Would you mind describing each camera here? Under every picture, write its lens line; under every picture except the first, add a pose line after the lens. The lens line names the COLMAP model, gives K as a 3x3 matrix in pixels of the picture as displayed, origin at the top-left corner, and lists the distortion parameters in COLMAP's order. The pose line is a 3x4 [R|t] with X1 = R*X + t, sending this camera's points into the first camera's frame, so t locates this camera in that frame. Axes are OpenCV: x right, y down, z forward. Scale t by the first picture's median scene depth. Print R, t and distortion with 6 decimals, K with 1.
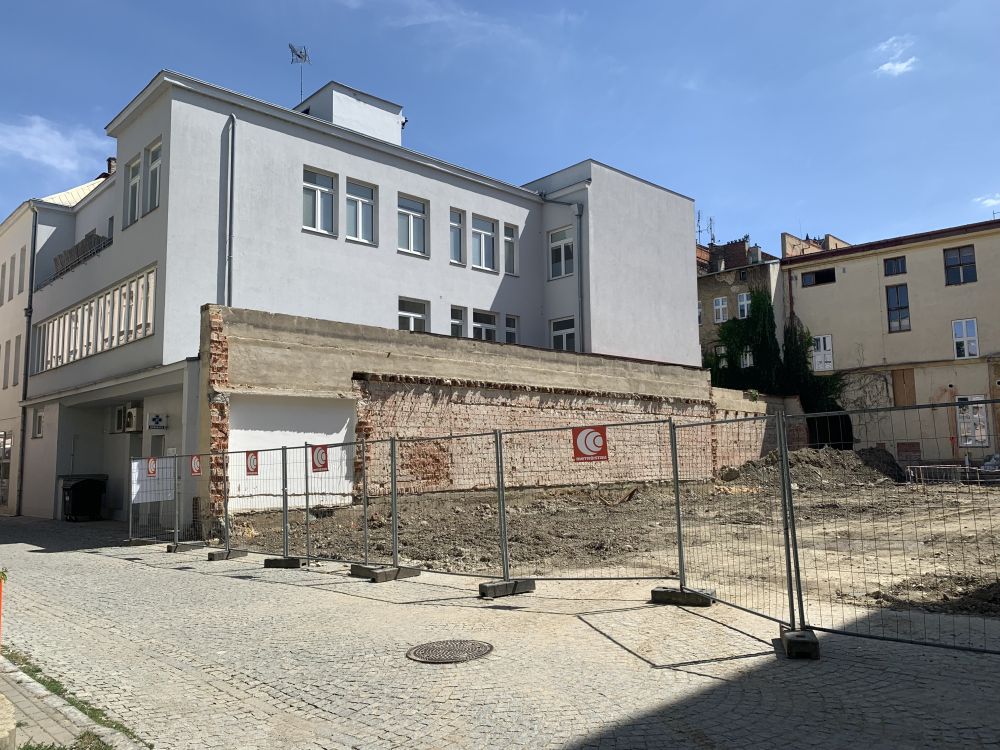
lens RADIAL K [[752.6, 0, 500.0], [0, 752.6, 375.0], [0, 0, 1]] dist [0.023500, -0.001467]
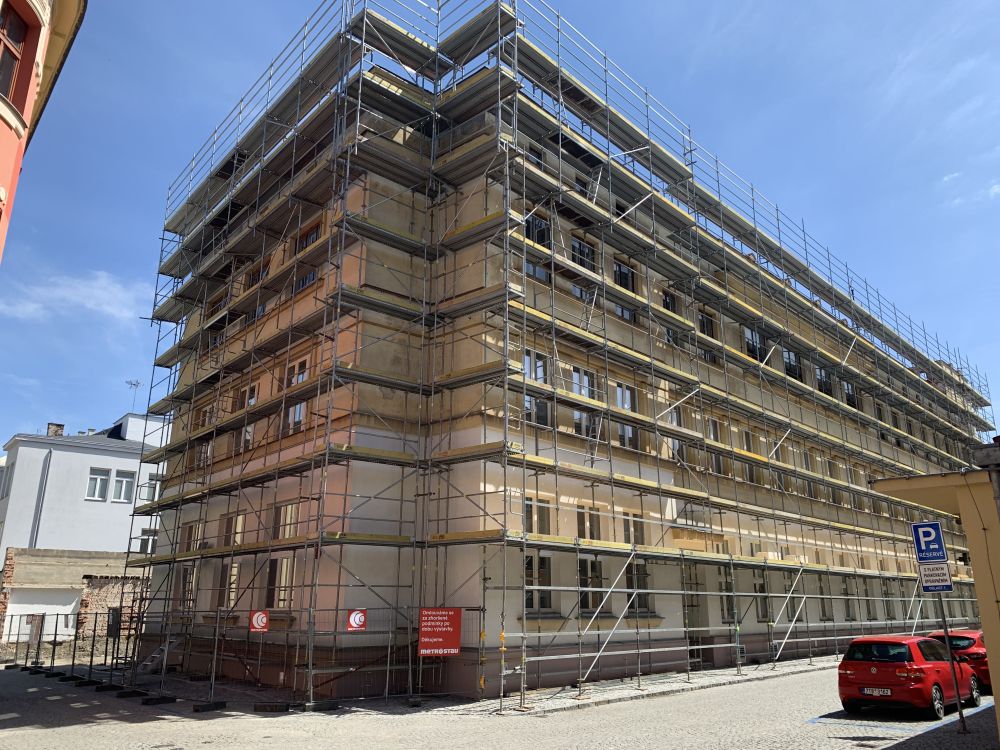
lens RADIAL K [[752.6, 0, 500.0], [0, 752.6, 375.0], [0, 0, 1]] dist [0.023500, -0.001467]
pose [[0.998921, 0.006422, -0.046006, 1.077086], [-0.014889, 0.982411, -0.186139, -0.177645], [0.044002, 0.186623, 0.981446, -1.162368]]
